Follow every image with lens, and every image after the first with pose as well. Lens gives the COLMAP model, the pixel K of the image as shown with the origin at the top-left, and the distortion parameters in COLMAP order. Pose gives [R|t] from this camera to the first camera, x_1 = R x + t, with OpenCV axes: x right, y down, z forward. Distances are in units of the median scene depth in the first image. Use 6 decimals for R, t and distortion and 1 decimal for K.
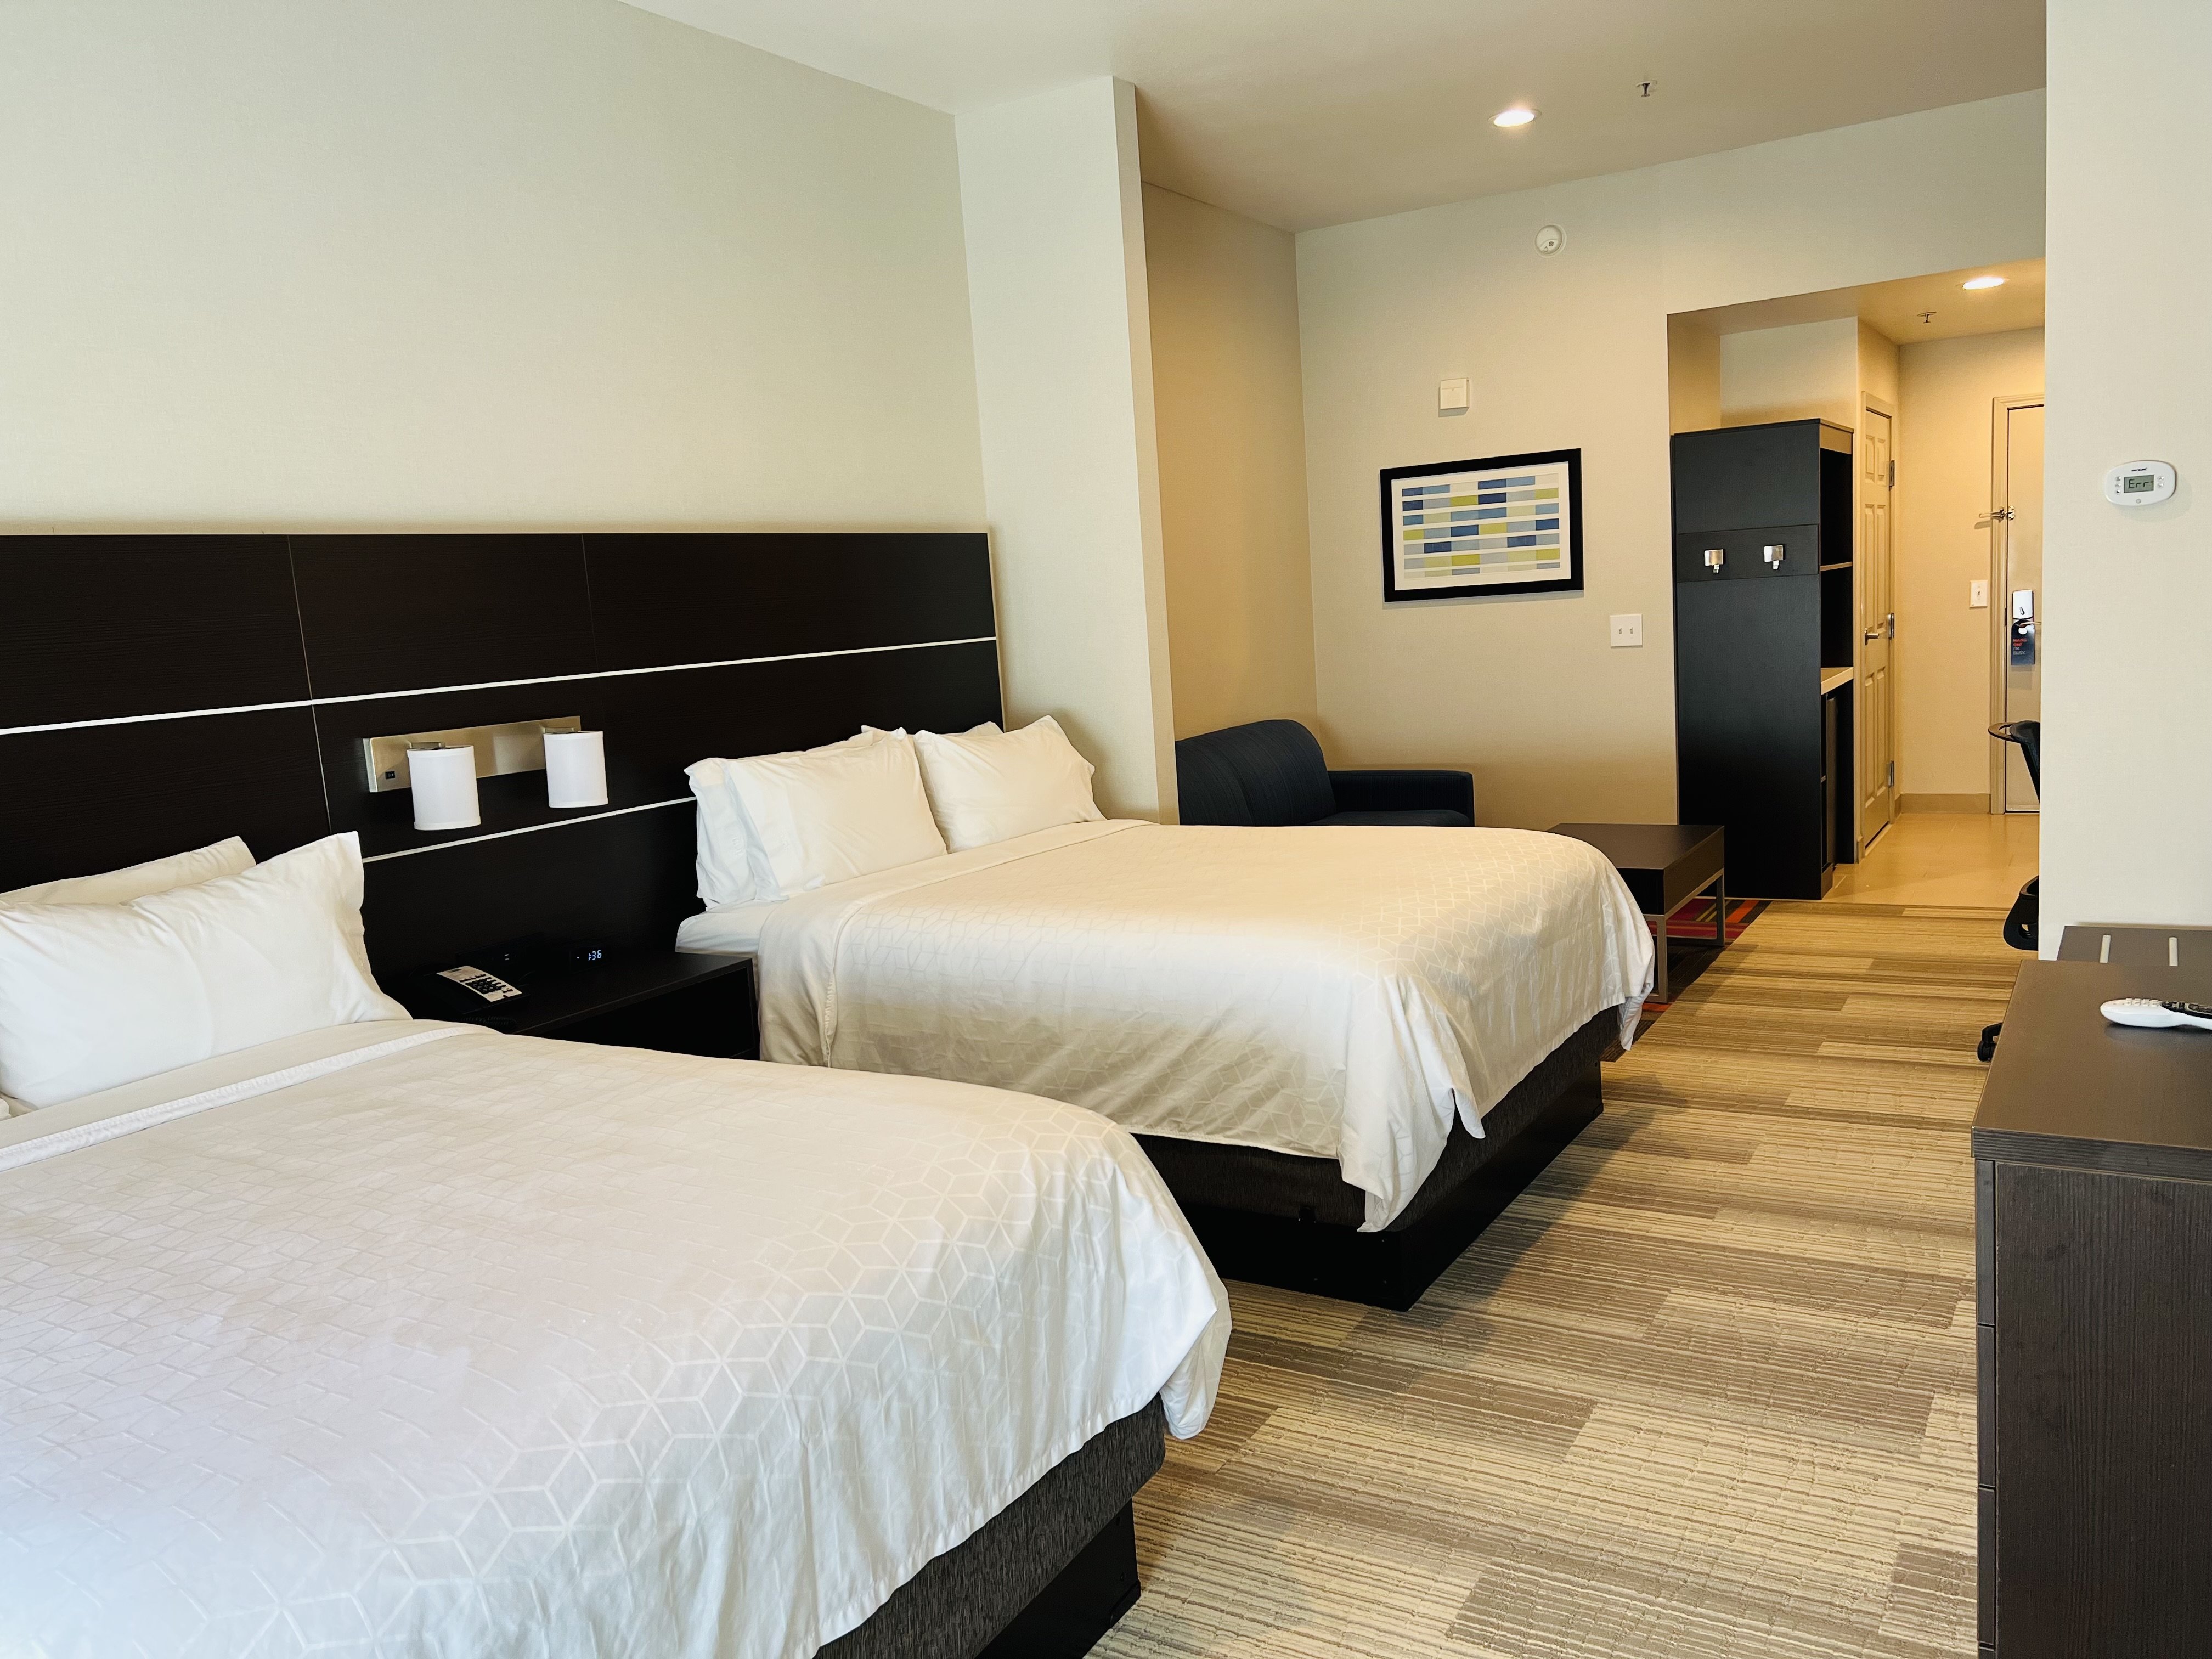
lens RADIAL K [[1681.8, 0, 1136.7], [0, 1681.8, 839.9], [0, 0, 1]] dist [0.068049, -0.095295]
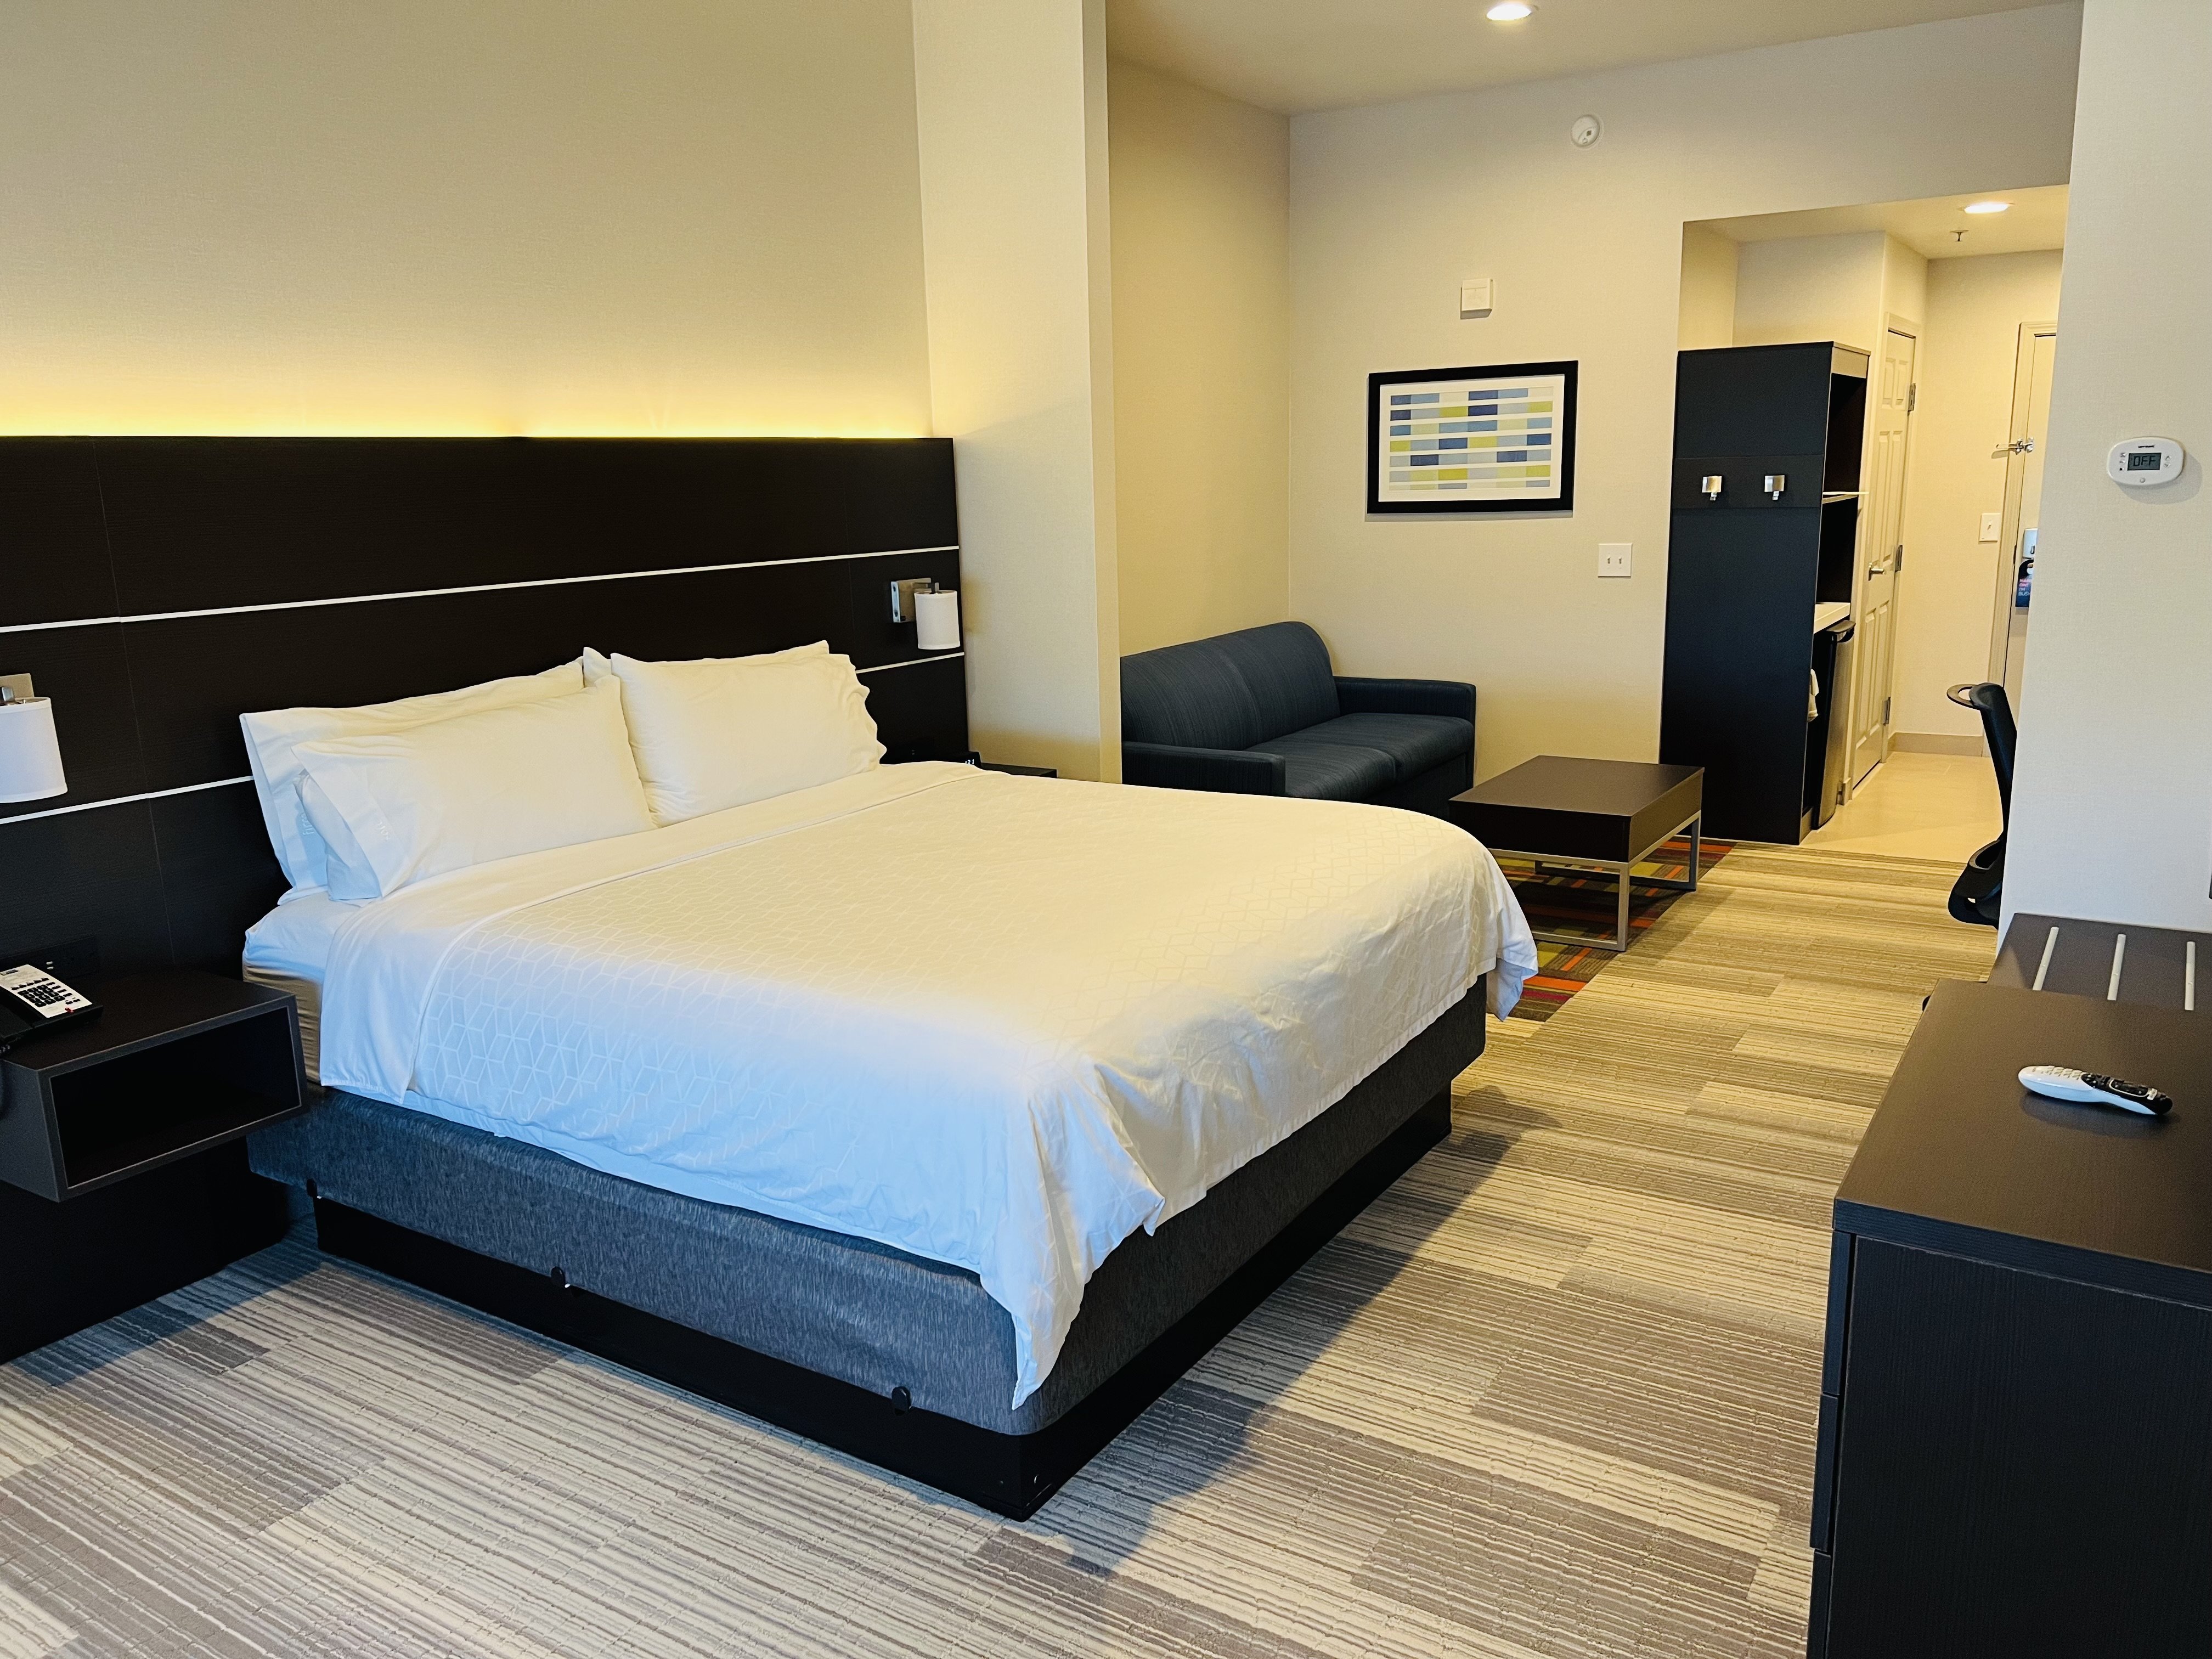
lens RADIAL K [[1647.8, 0, 1096.6], [0, 1647.8, 839.7], [0, 0, 1]] dist [0.010481, 0.004472]
pose [[0.999017, 0.035888, -0.026019, 0.033282], [-0.034225, 0.997504, 0.061761, -0.013595], [0.028171, -0.060810, 0.997752, 0.065429]]
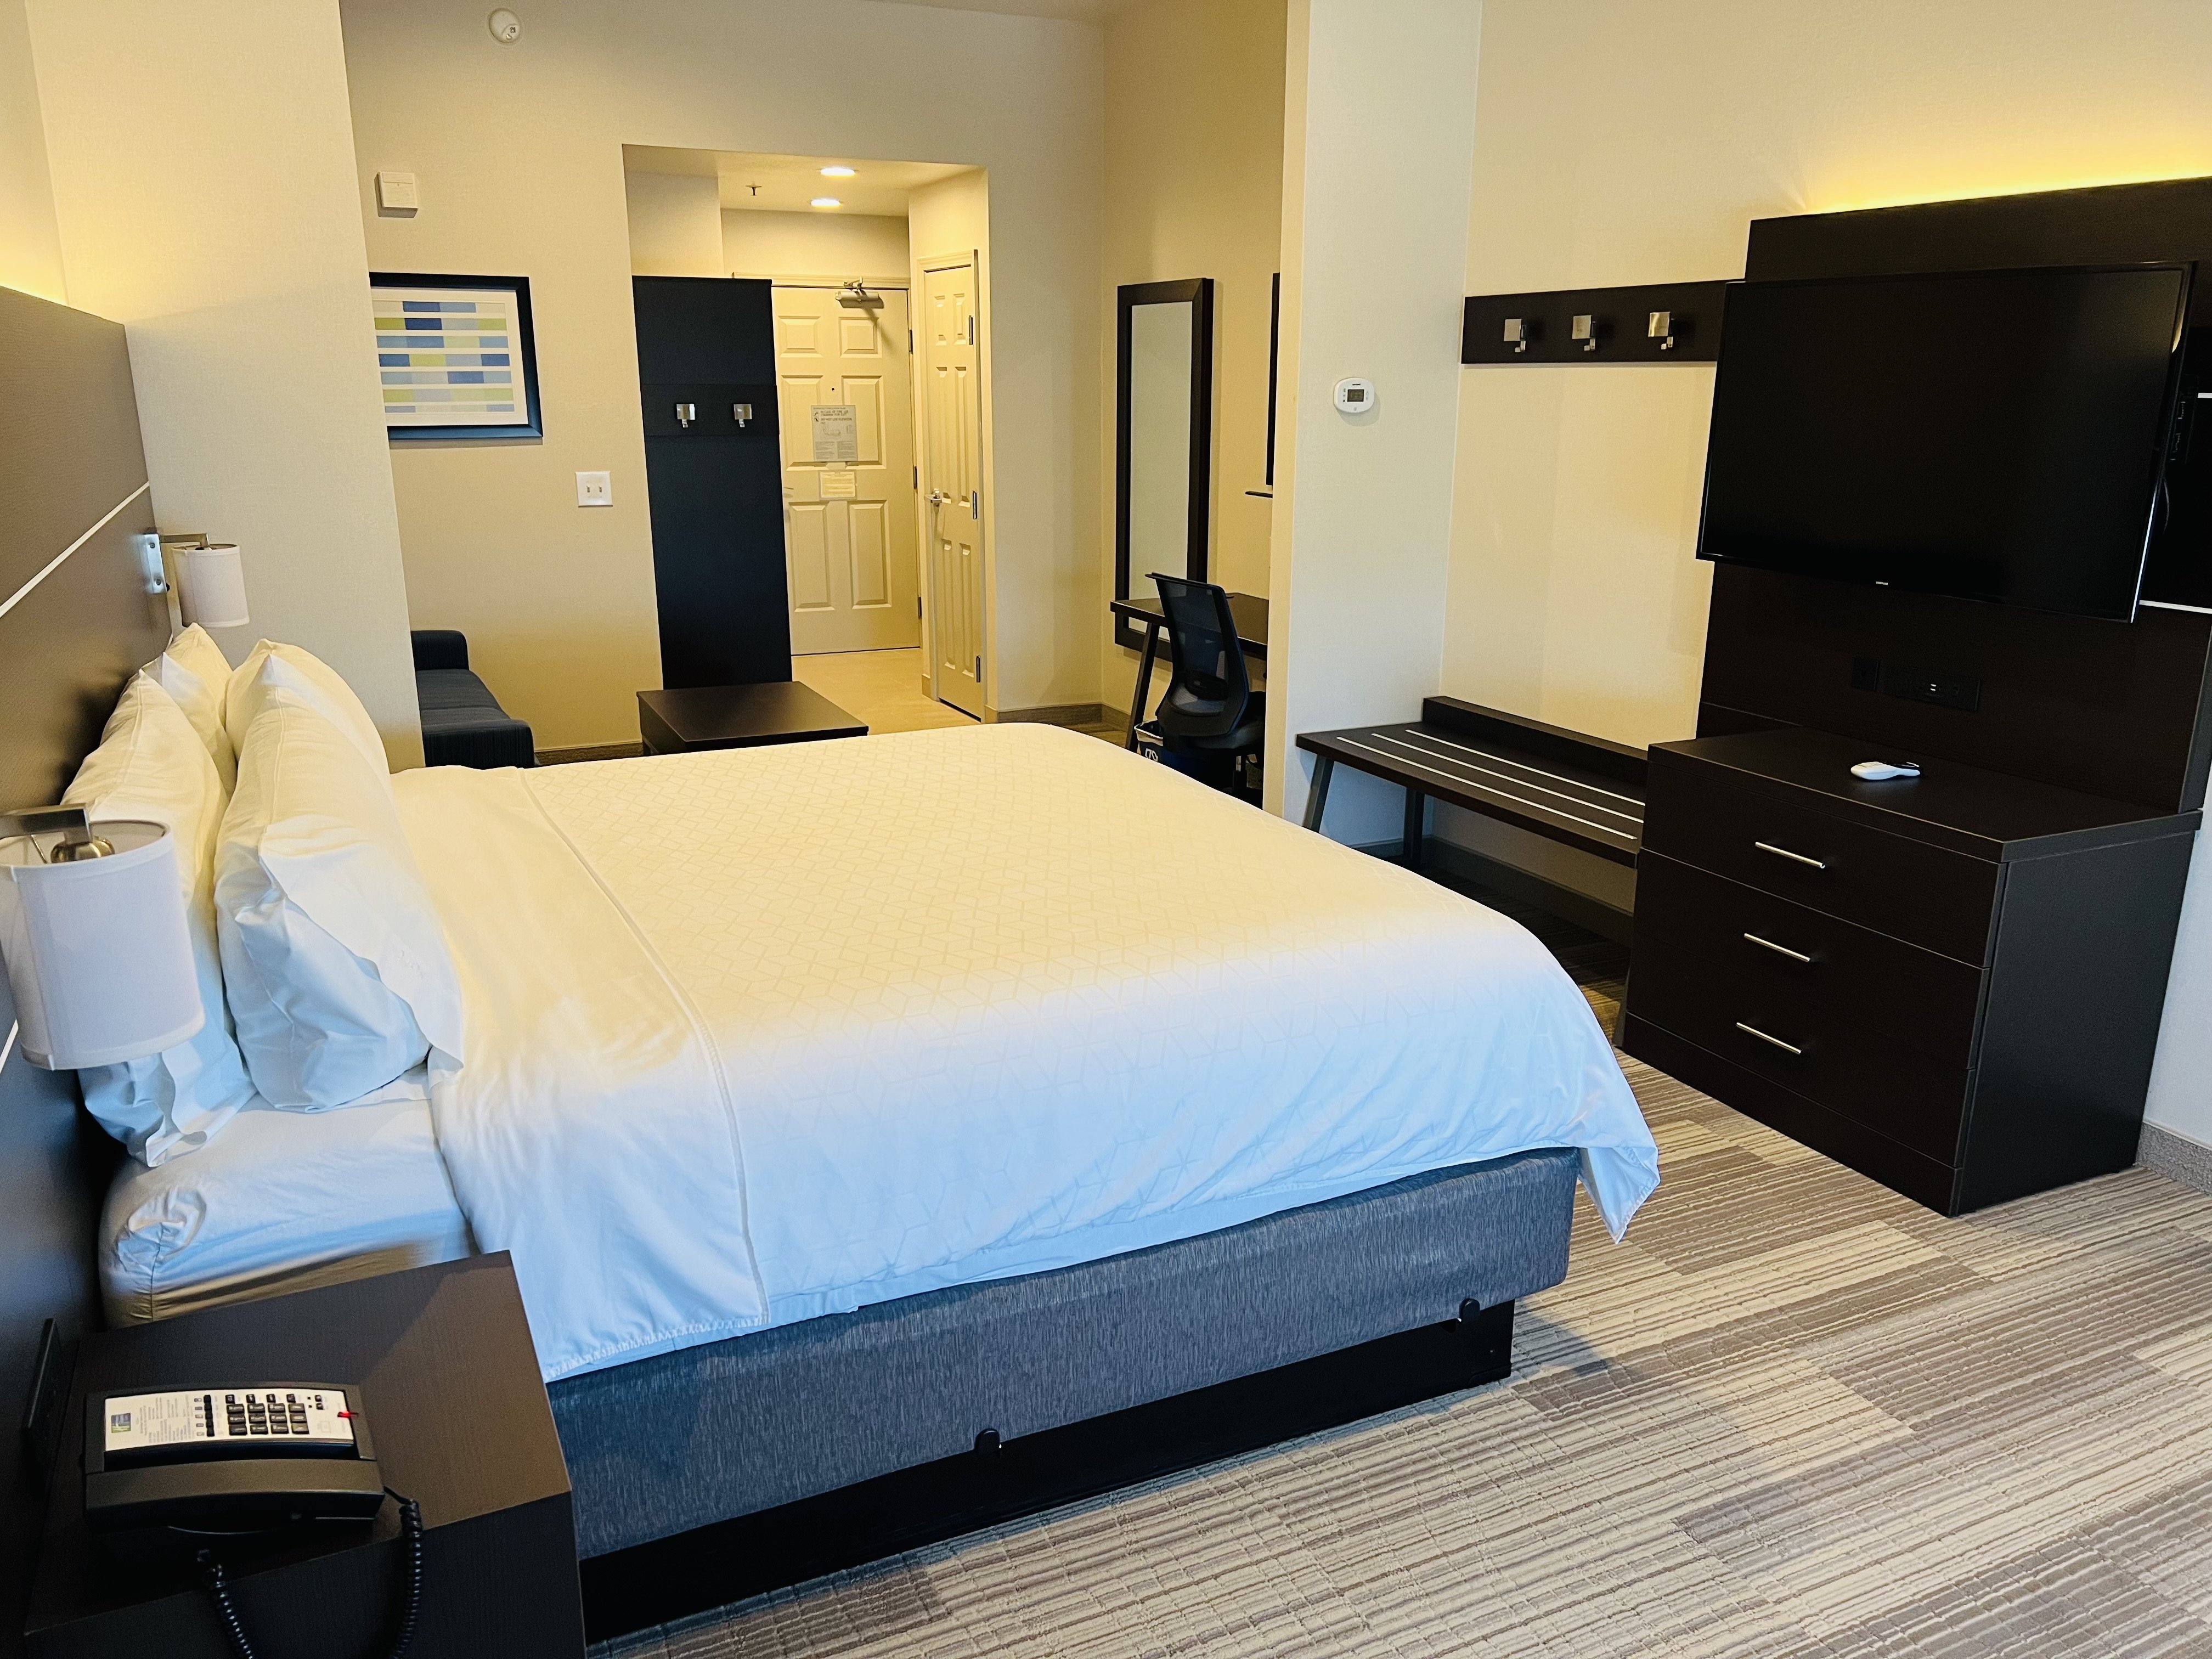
lens RADIAL K [[1647.8, 0, 1096.6], [0, 1647.8, 839.7], [0, 0, 1]] dist [0.010481, 0.004472]
pose [[0.568823, -0.164800, 0.805780, -0.409319], [0.099764, 0.986311, 0.131296, -0.027219], [-0.816387, 0.005704, 0.577477, 0.316830]]
